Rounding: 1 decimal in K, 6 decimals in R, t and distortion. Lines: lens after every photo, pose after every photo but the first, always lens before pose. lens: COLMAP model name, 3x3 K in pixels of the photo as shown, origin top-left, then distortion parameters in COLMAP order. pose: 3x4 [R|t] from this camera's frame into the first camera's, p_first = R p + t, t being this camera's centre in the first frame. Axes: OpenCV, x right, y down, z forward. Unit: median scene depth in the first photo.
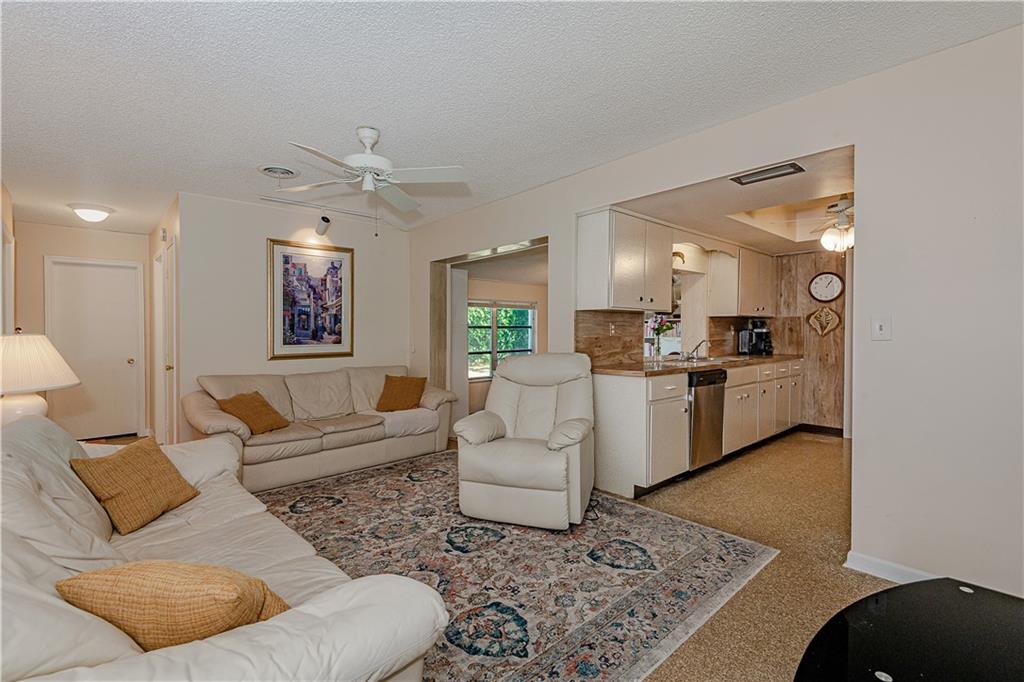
lens RADIAL K [[480.9, 0, 476.6], [0, 480.9, 325.0], [0, 0, 1]] dist [0.017800, -0.000249]
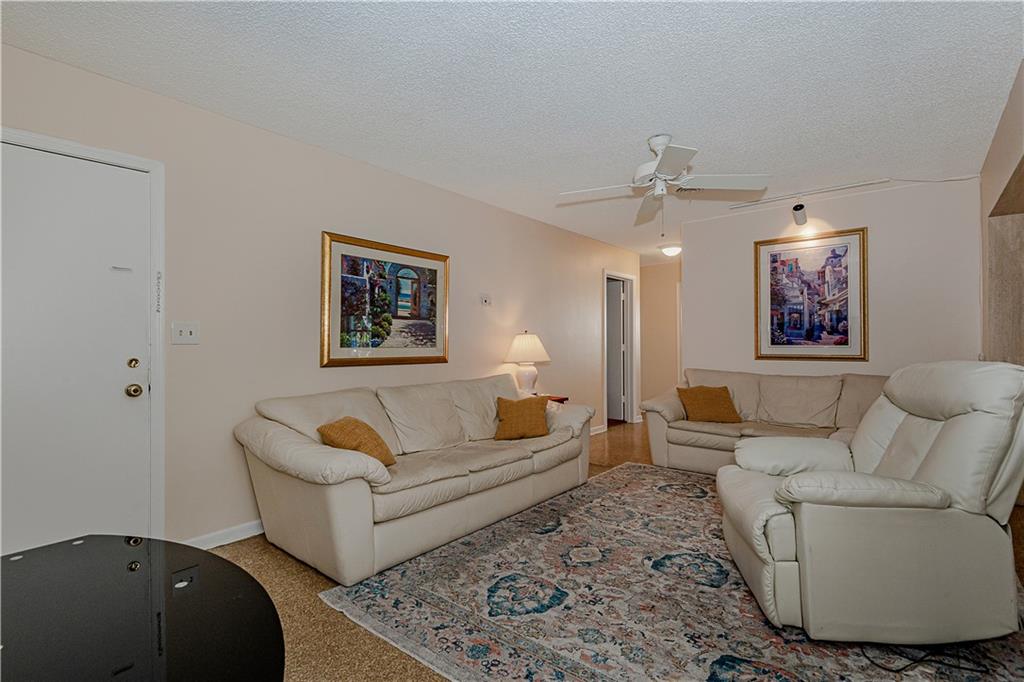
lens RADIAL K [[471.9, 0, 538.0], [0, 471.9, 328.5], [0, 0, 1]] dist [0.016254, -0.000290]
pose [[0.198375, -0.022274, -0.979873, 0.455027], [0.020658, 0.999615, -0.018541, 0.015448], [0.979909, -0.016564, 0.198758, 0.336493]]
